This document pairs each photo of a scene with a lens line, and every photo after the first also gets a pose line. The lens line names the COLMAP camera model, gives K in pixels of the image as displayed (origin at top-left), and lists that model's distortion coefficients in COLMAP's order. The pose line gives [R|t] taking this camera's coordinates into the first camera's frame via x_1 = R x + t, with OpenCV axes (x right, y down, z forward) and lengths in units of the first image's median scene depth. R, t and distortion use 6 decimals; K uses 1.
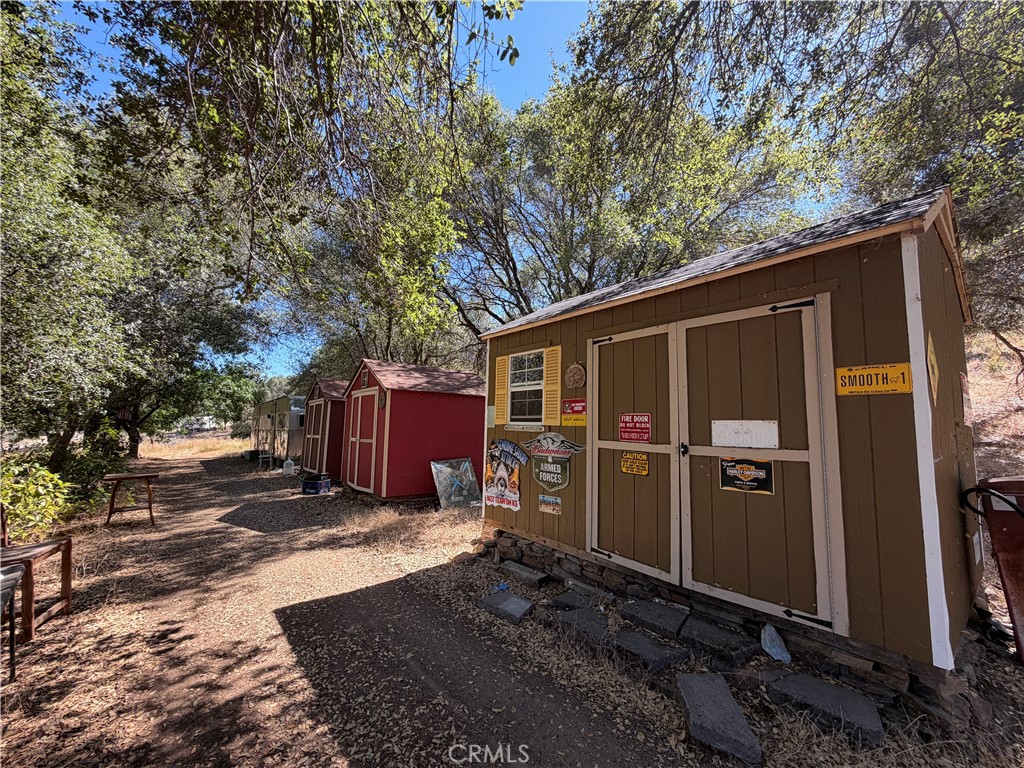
lens RADIAL K [[411.9, 0, 512.0], [0, 411.9, 384.0], [0, 0, 1]] dist [0.000396, 0.000202]
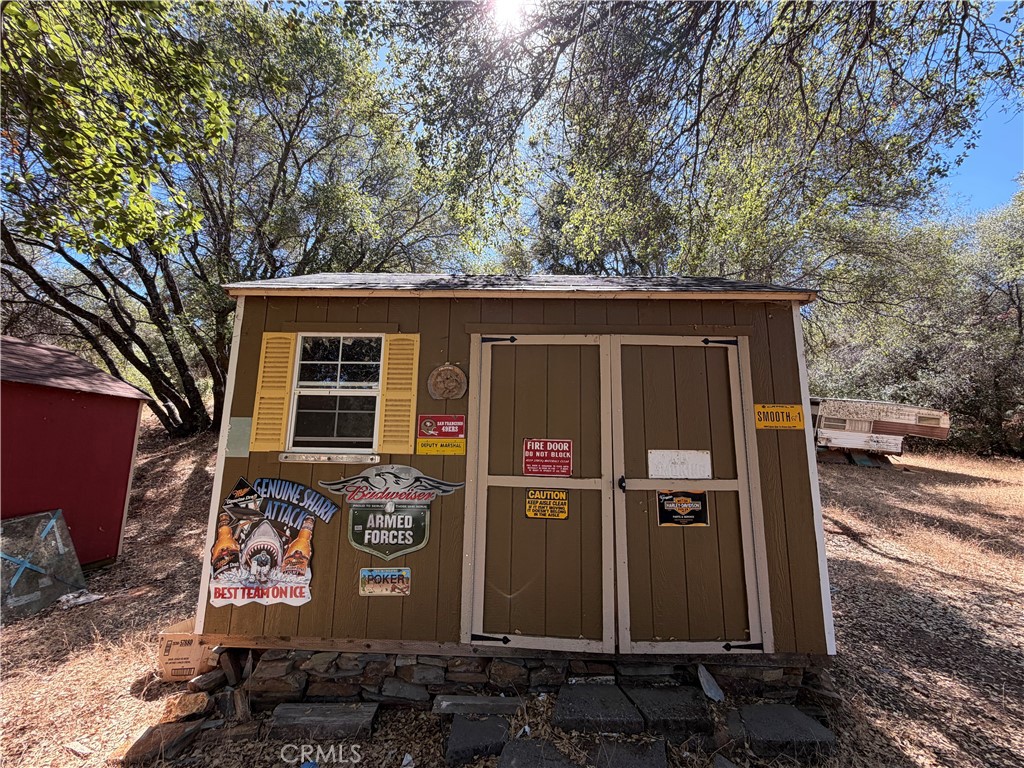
lens RADIAL K [[411.9, 0, 512.0], [0, 411.9, 384.0], [0, 0, 1]] dist [0.000396, 0.000202]
pose [[0.647286, 0.111381, 0.754066, -0.339476], [-0.081023, 0.993716, -0.077229, 0.032412], [-0.757929, -0.011107, 0.652242, 0.530708]]
